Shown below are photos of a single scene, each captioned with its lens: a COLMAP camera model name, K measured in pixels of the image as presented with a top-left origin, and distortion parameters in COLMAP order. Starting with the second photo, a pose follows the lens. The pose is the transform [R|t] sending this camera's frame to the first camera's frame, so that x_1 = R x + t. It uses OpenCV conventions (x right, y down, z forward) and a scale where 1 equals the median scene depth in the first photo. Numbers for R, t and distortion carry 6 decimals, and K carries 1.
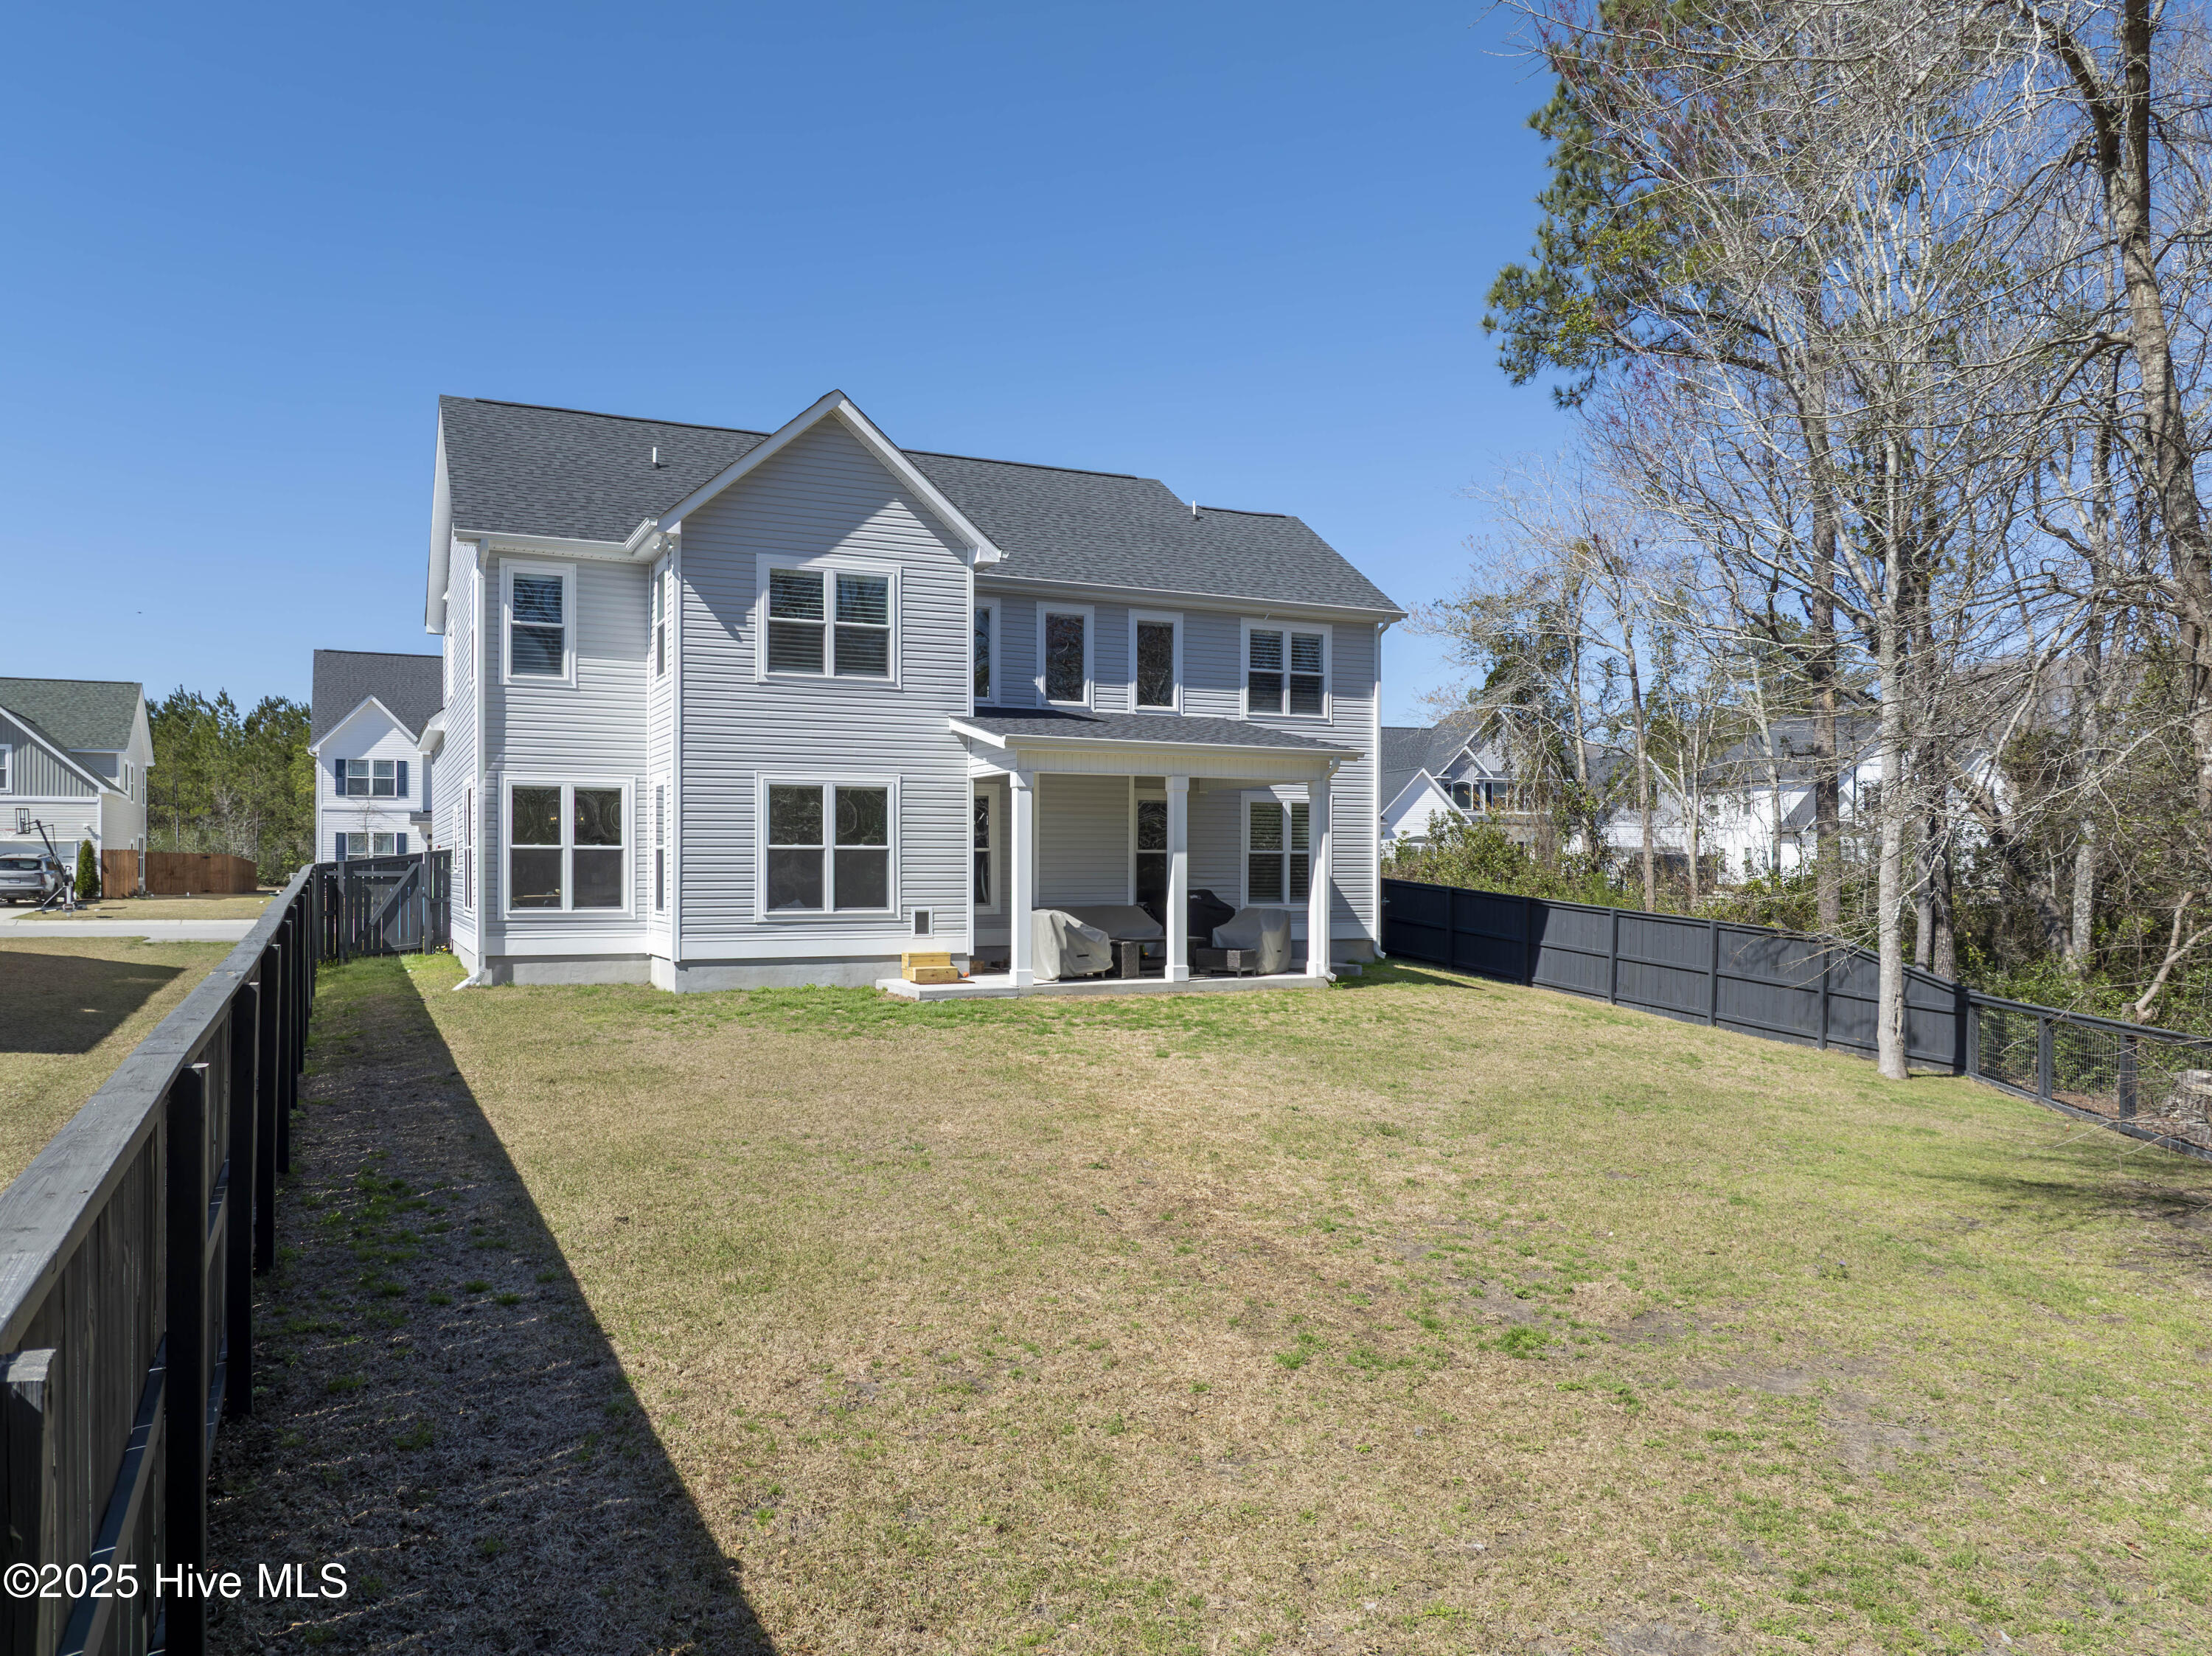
lens RADIAL K [[1575.9, 0, 1115.7], [0, 1575.9, 879.6], [0, 0, 1]] dist [-0.007755, -0.002029]
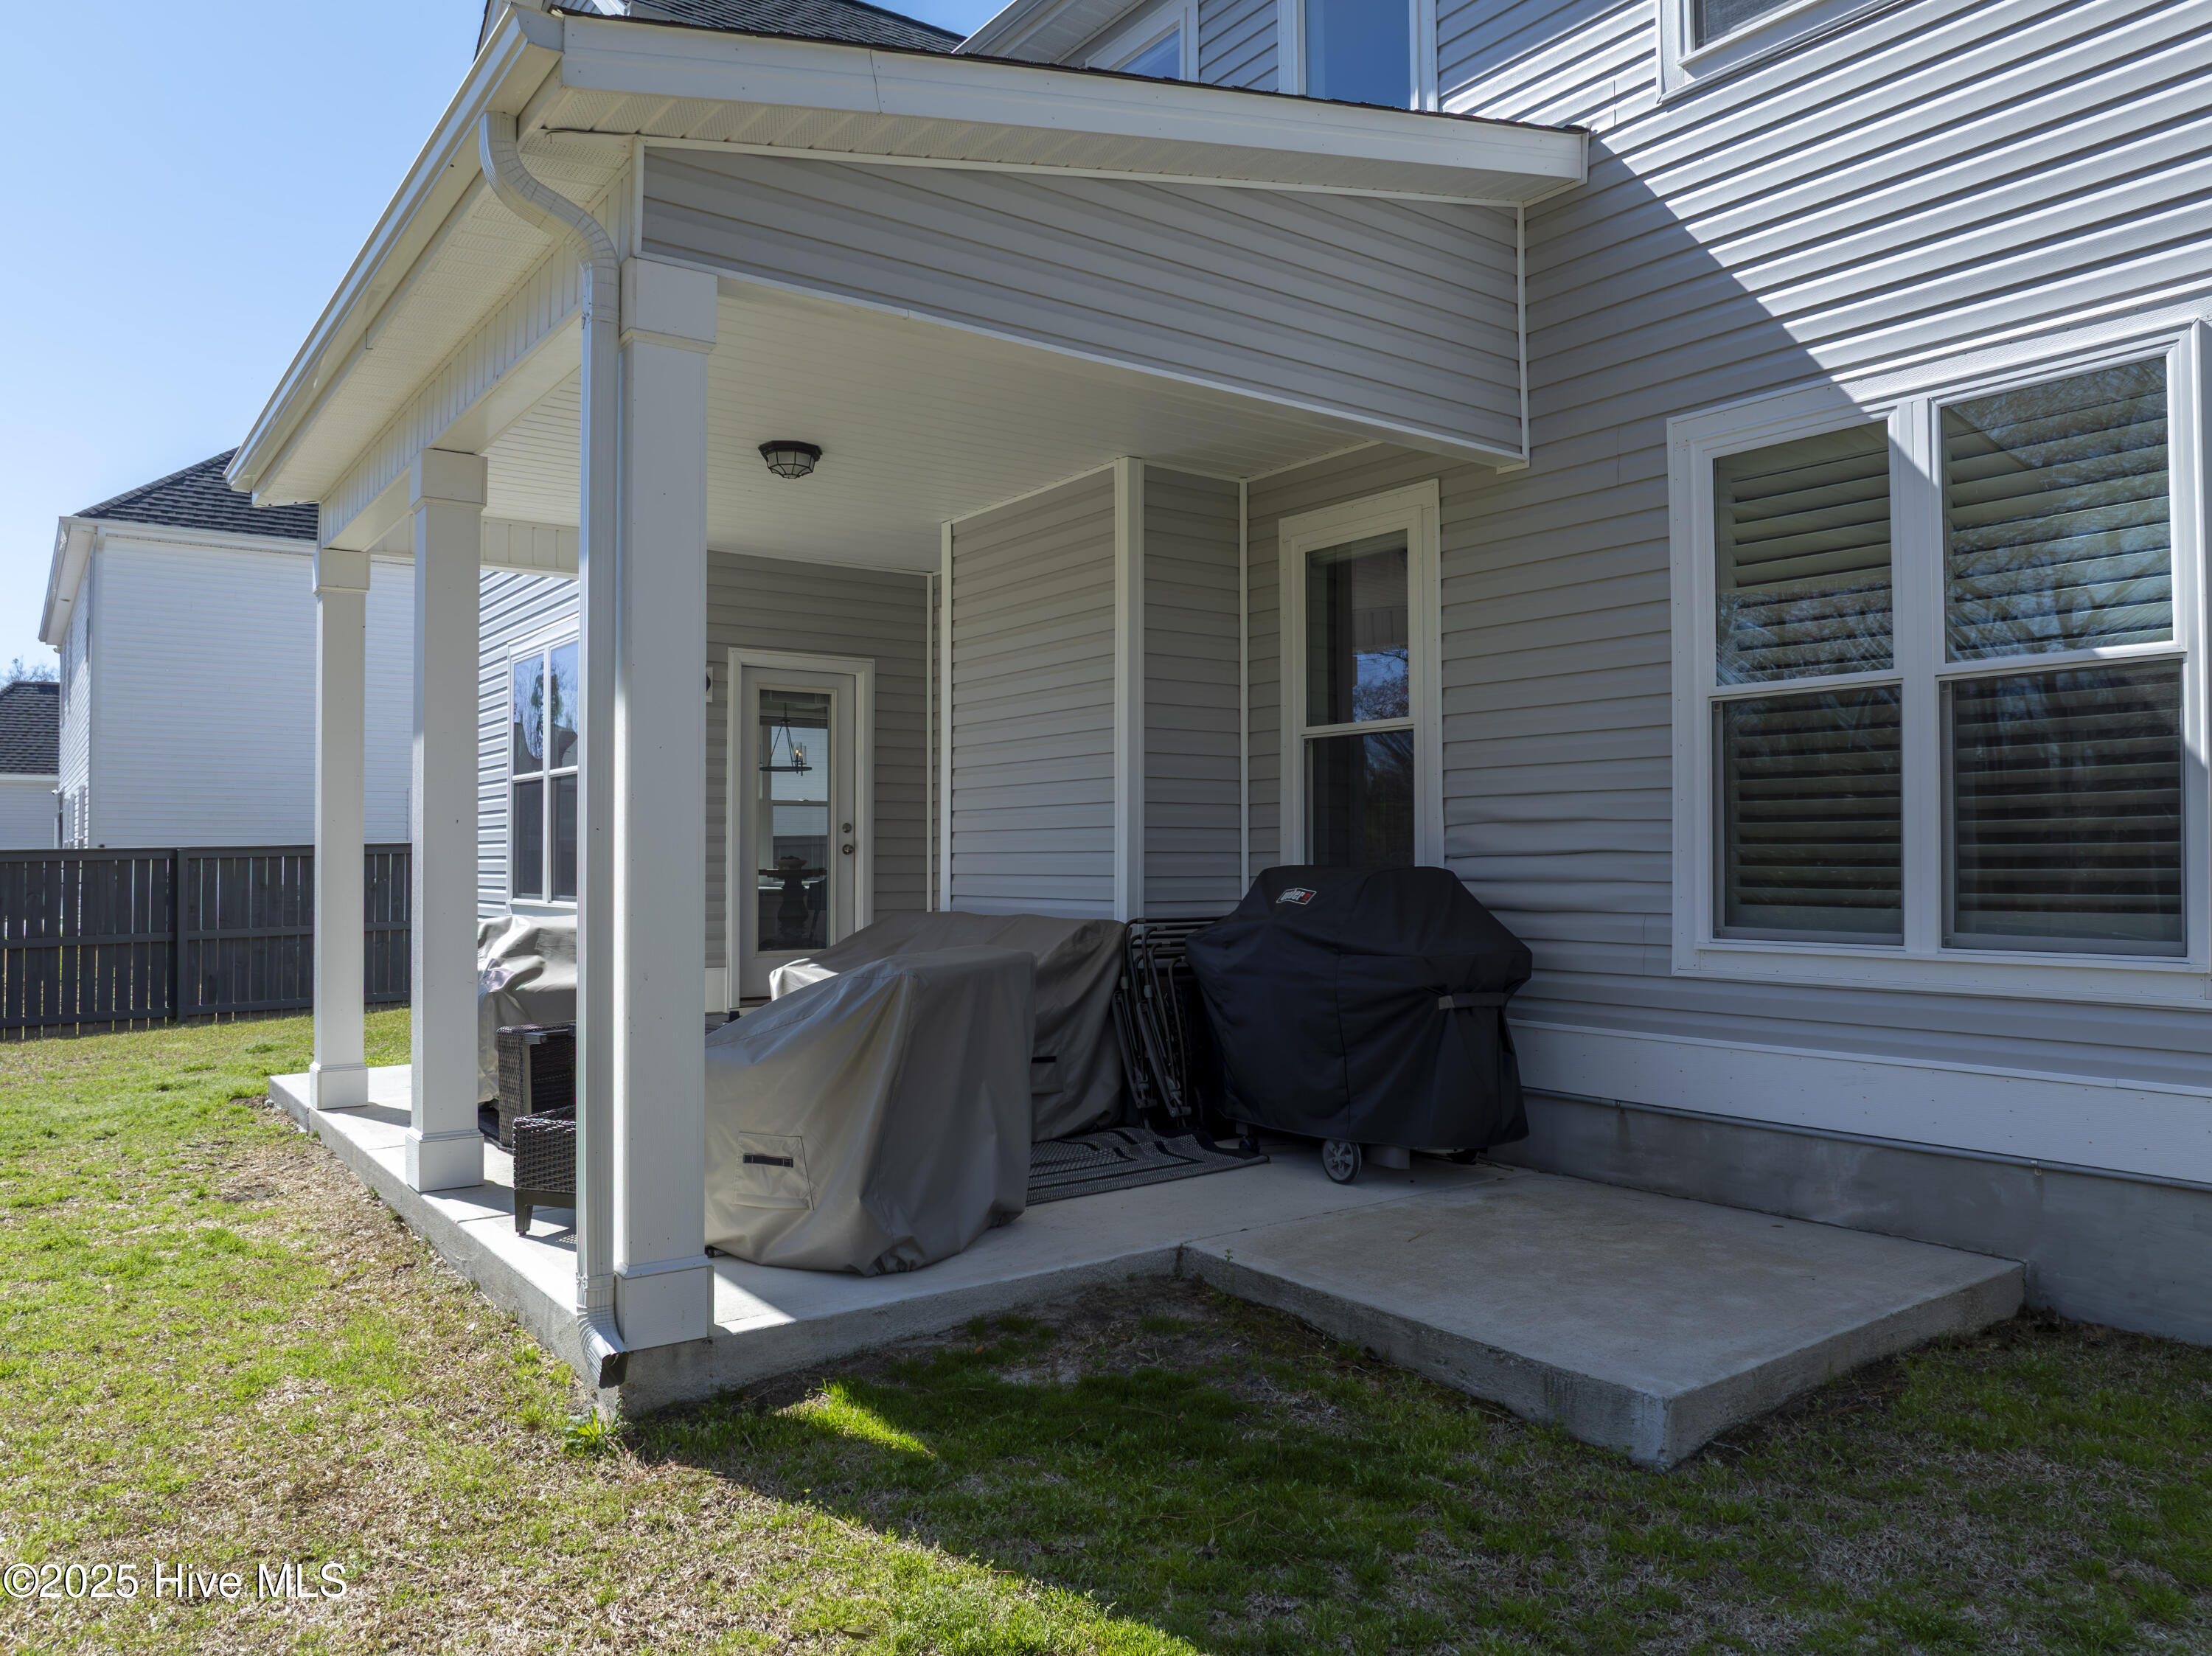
lens RADIAL K [[1567.8, 0, 1111.0], [0, 1567.8, 827.7], [0, 0, 1]] dist [-0.025158, -0.002535]
pose [[0.181117, -0.020408, -0.983250, 0.336440], [-0.004239, 0.999759, -0.021532, 0.006537], [0.983452, 0.008068, 0.180987, 1.072819]]
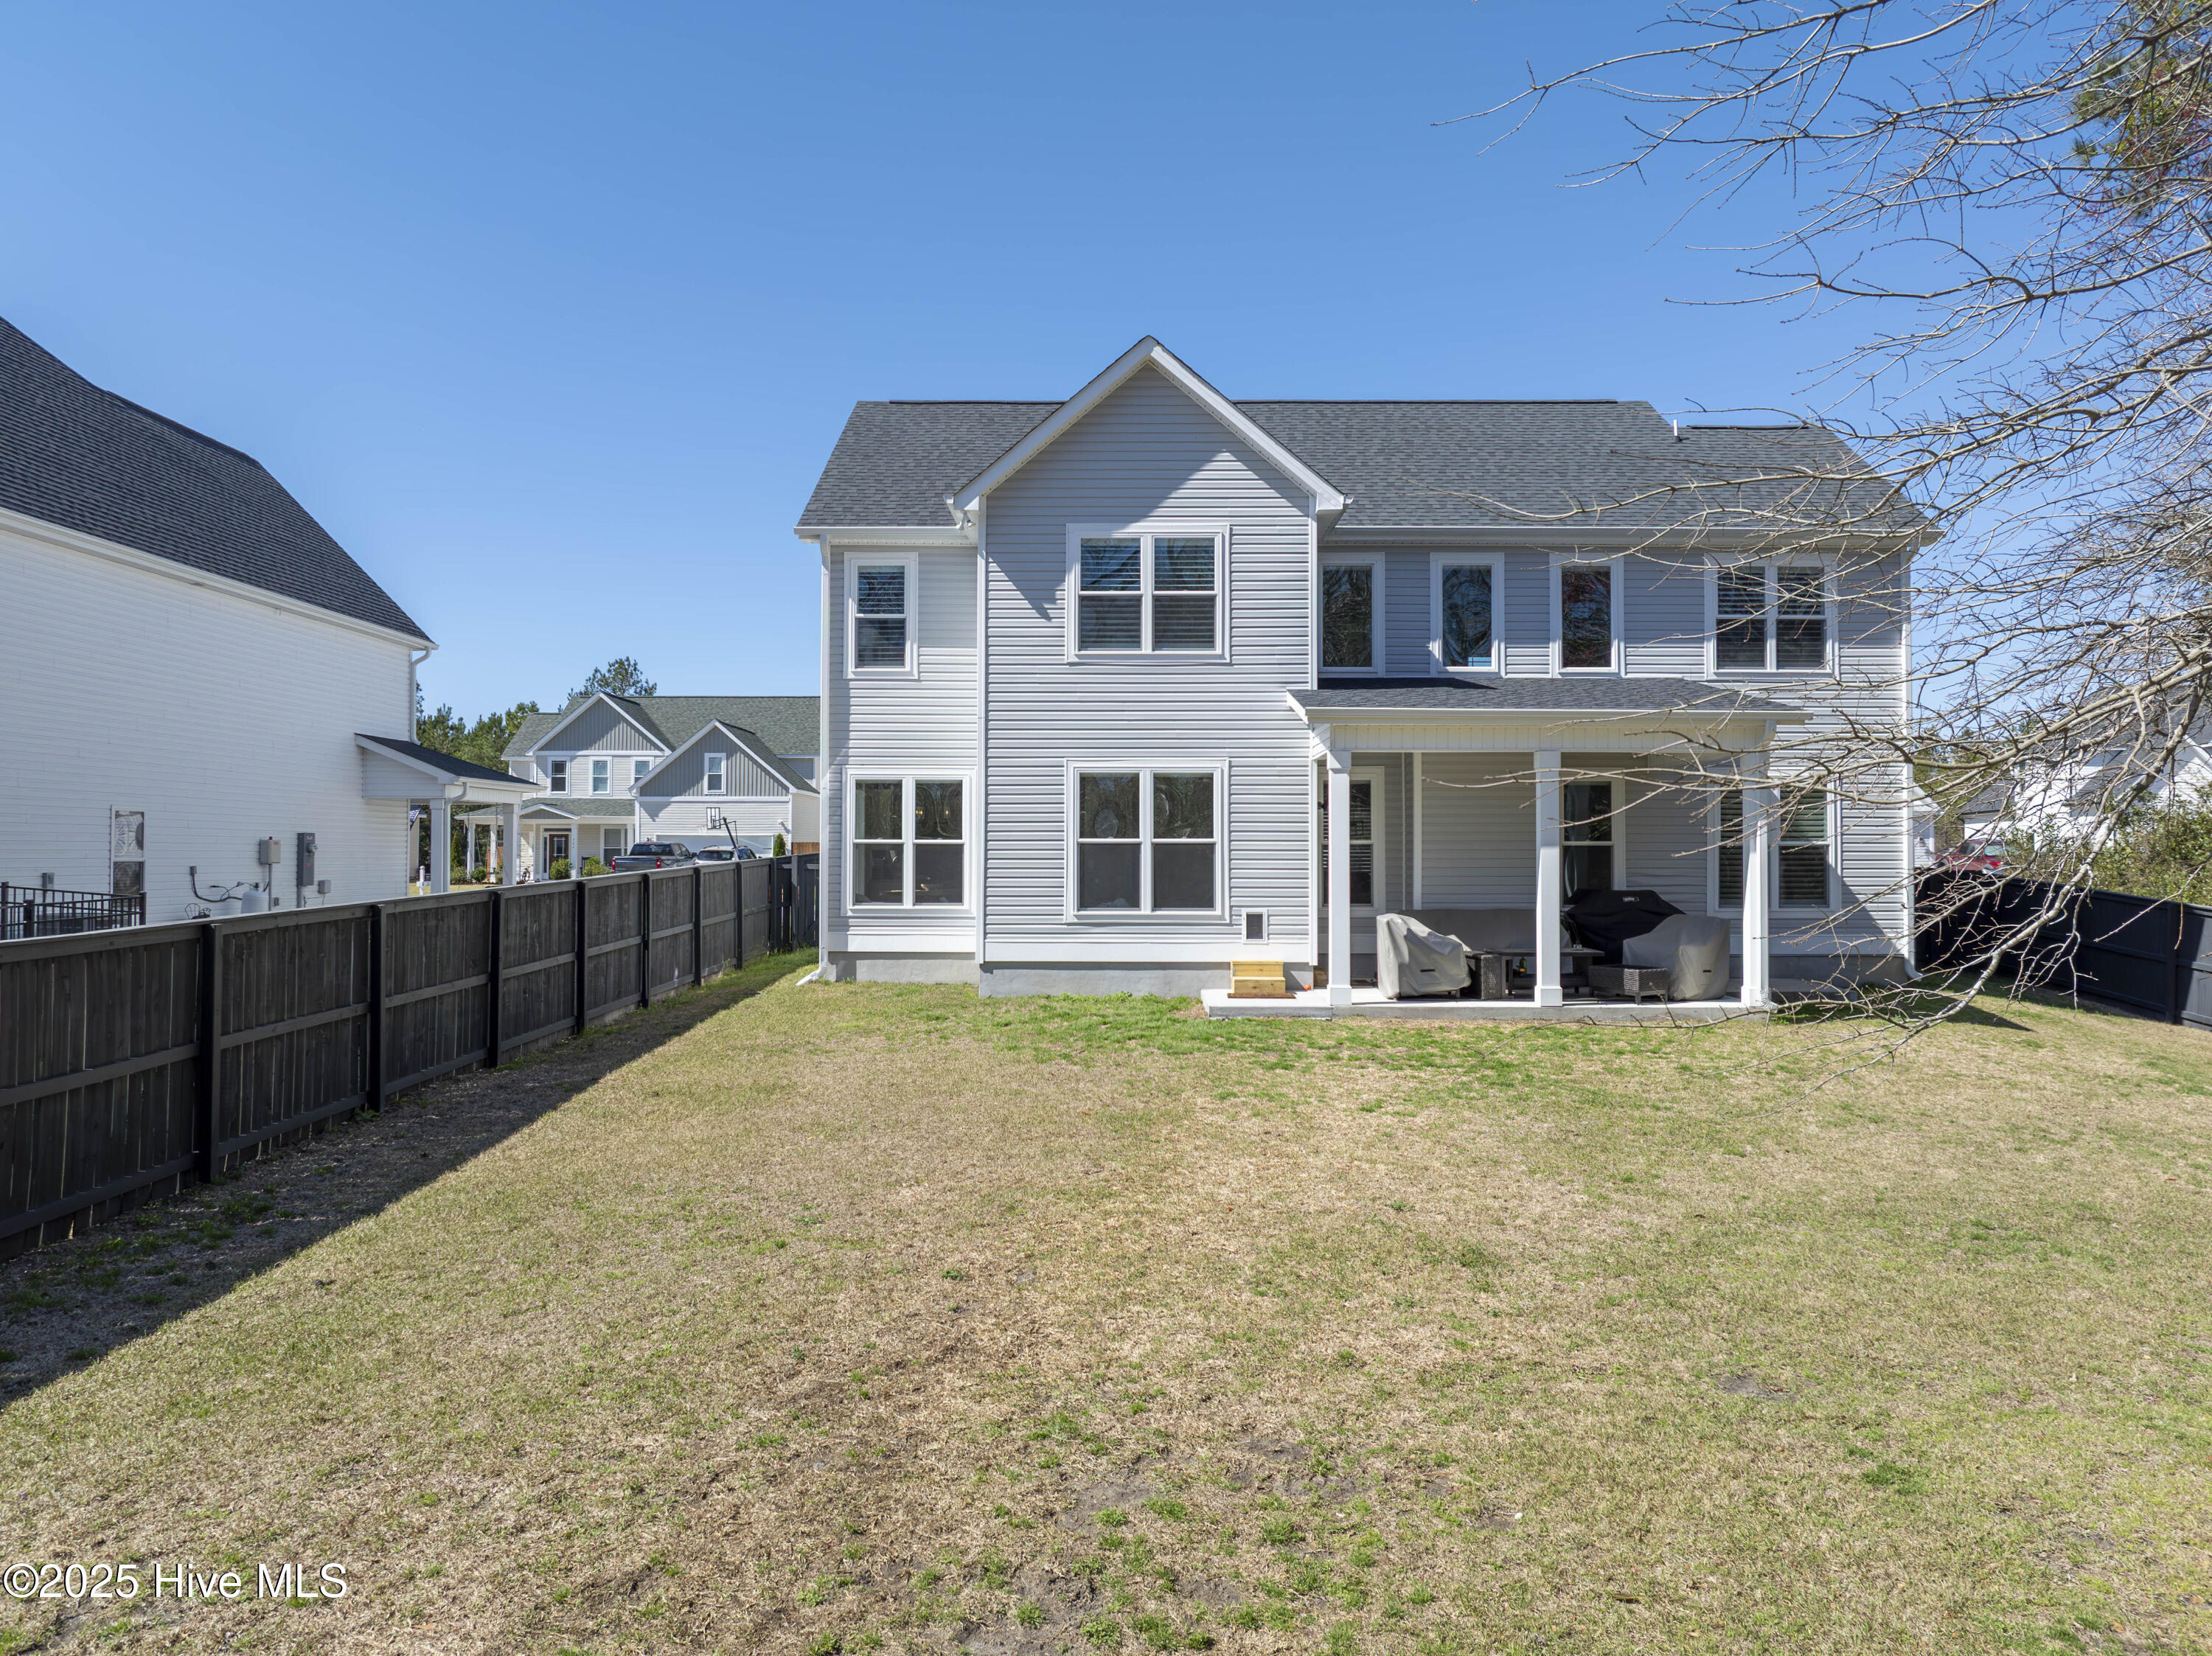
lens RADIAL K [[1567.8, 0, 1111.0], [0, 1567.8, 827.7], [0, 0, 1]] dist [-0.025158, -0.002535]
pose [[0.896868, -0.007548, -0.442233, 0.193485], [-0.003675, 0.999693, -0.024517, -0.005971], [0.442283, 0.023613, 0.896565, 0.183512]]
